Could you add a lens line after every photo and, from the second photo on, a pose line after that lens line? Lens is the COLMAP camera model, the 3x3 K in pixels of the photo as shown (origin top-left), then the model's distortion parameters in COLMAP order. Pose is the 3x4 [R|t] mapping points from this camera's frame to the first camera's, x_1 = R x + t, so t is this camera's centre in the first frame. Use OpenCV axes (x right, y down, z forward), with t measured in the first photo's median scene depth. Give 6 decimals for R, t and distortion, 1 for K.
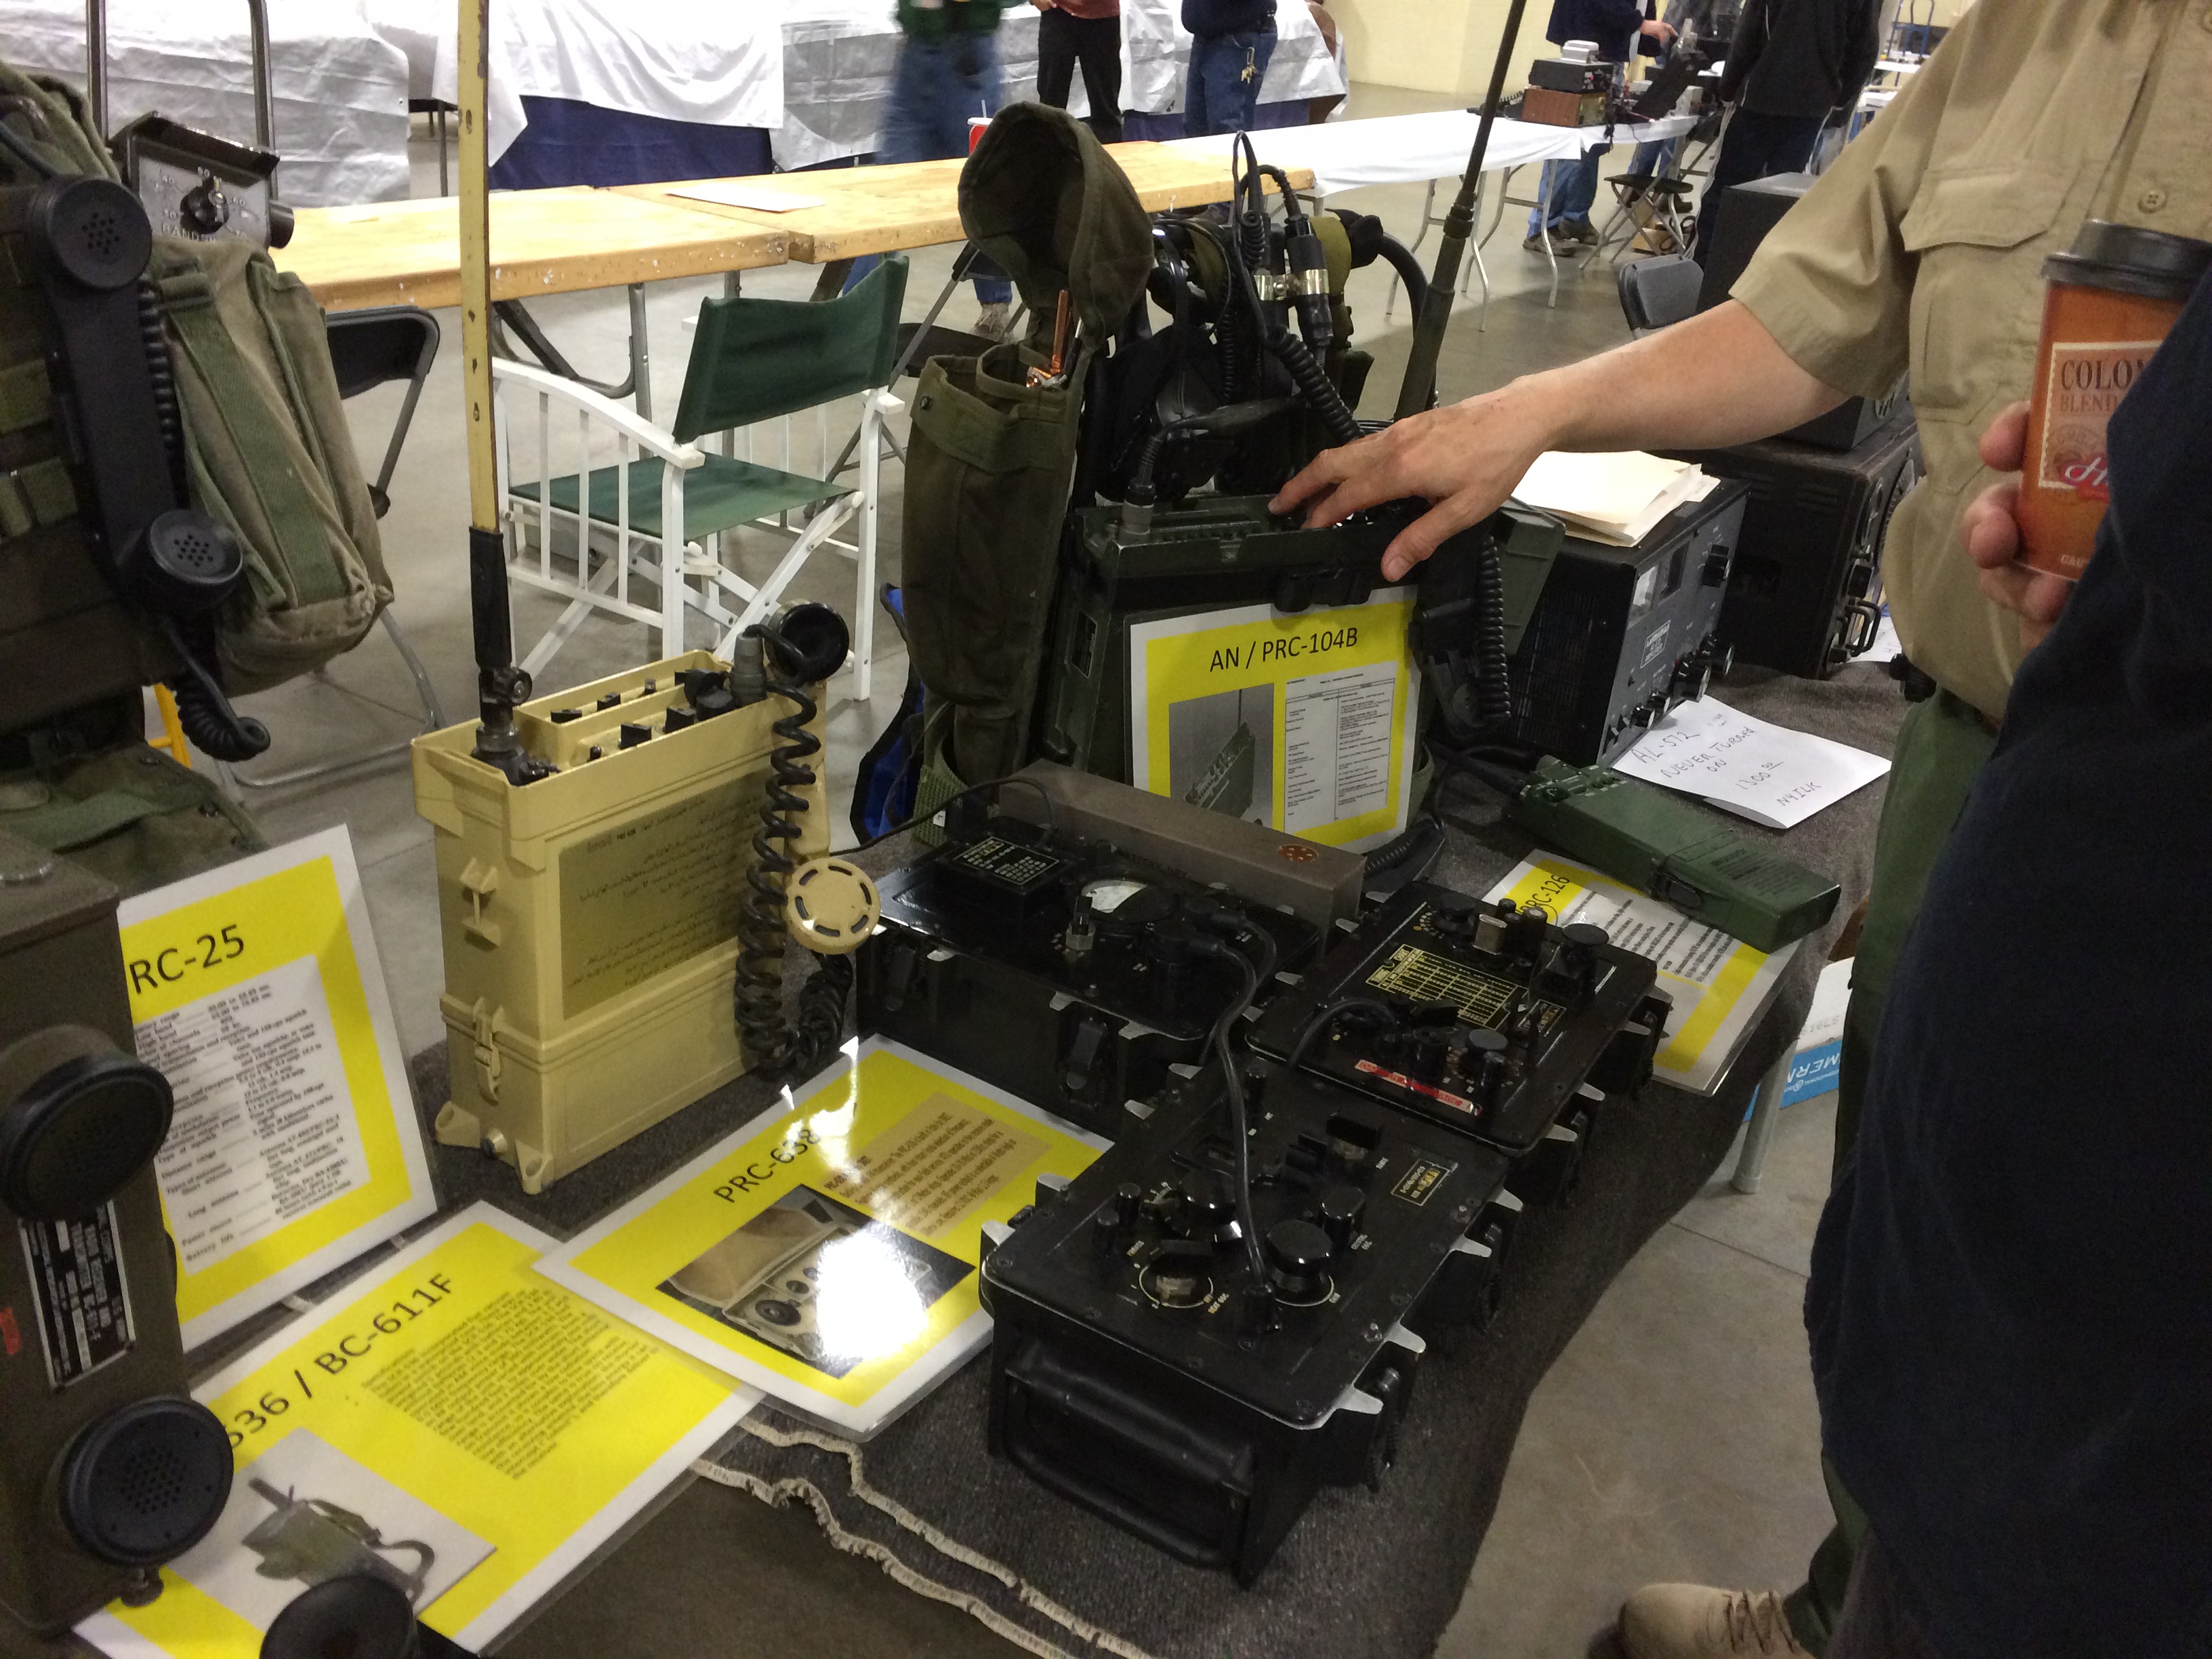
lens RADIAL K [[1895.4, 0, 1092.1], [0, 1895.4, 836.9], [0, 0, 1]] dist [0.082283, -0.116741]
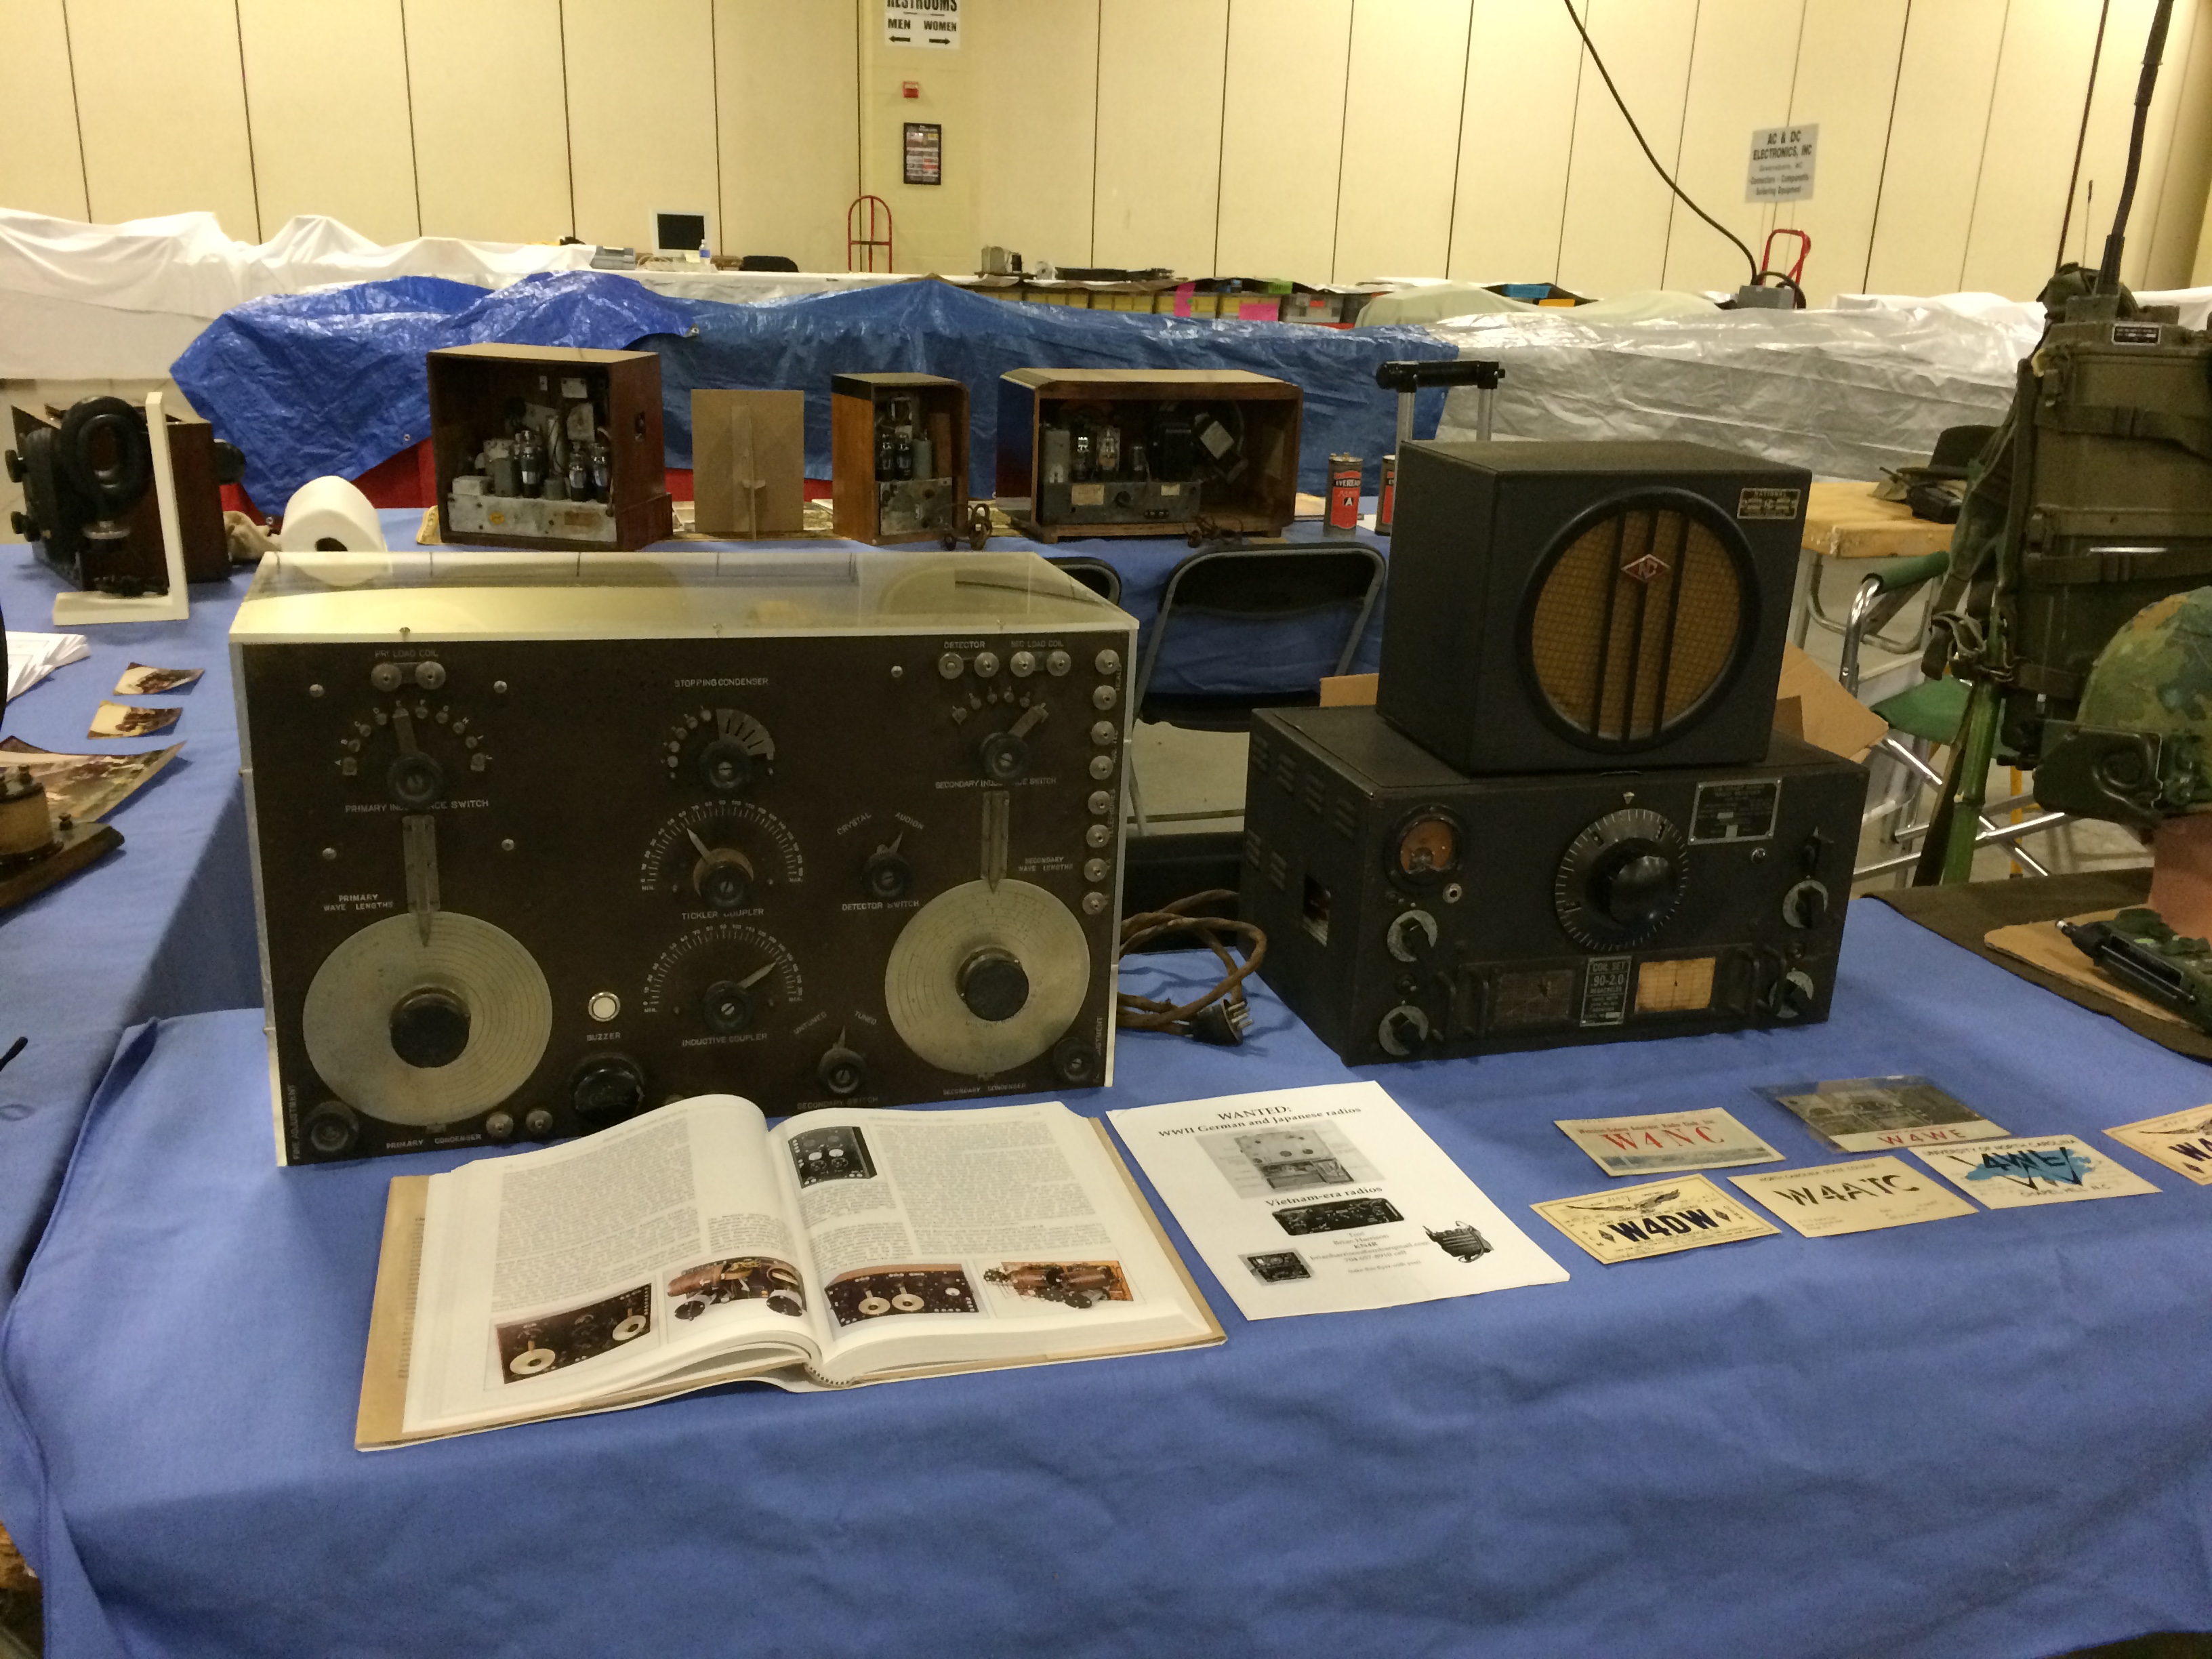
lens RADIAL K [[1895.4, 0, 1111.1], [0, 1895.4, 837.7], [0, 0, 1]] dist [0.082283, -0.116741]
pose [[0.779172, 0.150816, -0.608396, -0.586739], [-0.249190, 0.965154, -0.079885, 0.818540], [0.575148, 0.213851, 0.789603, -1.741728]]
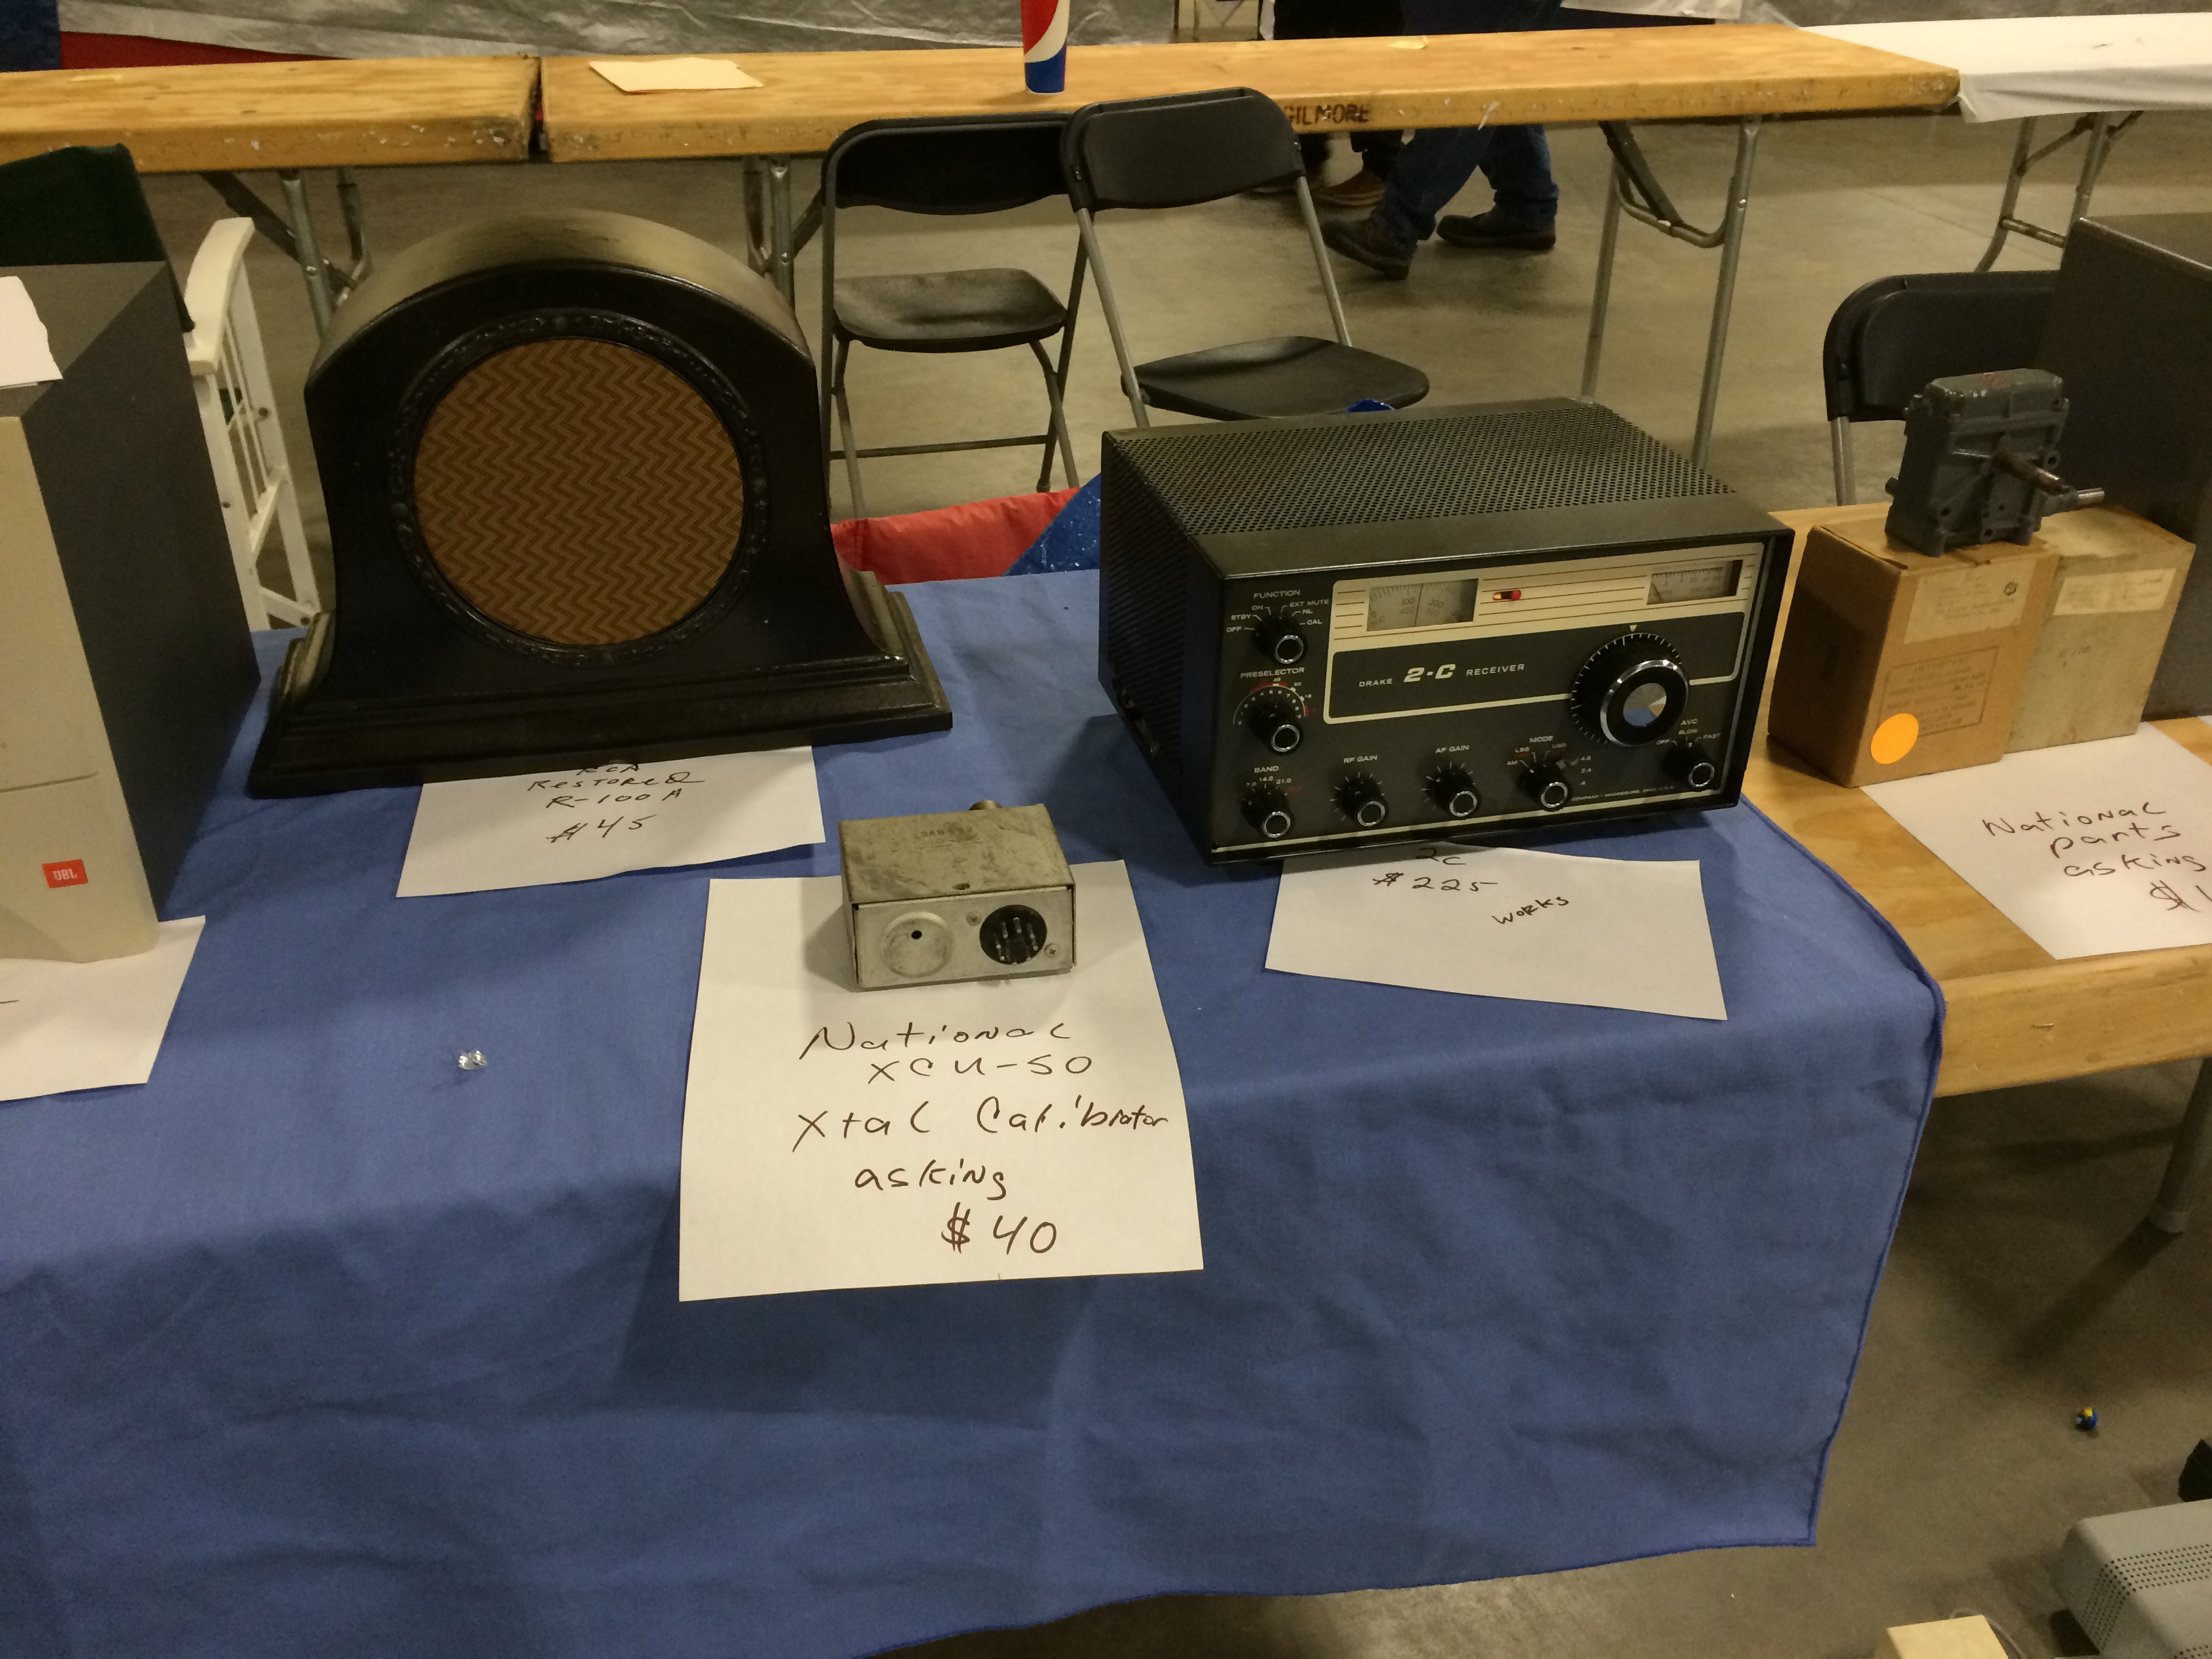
lens RADIAL K [[1895.4, 0, 1118.4], [0, 1895.4, 835.9], [0, 0, 1]] dist [0.082283, -0.116741]
pose [[0.723072, 0.277921, -0.632398, 1.935789], [-0.254739, 0.958251, 0.129861, -0.755375], [0.642087, 0.067198, 0.763681, 2.222466]]
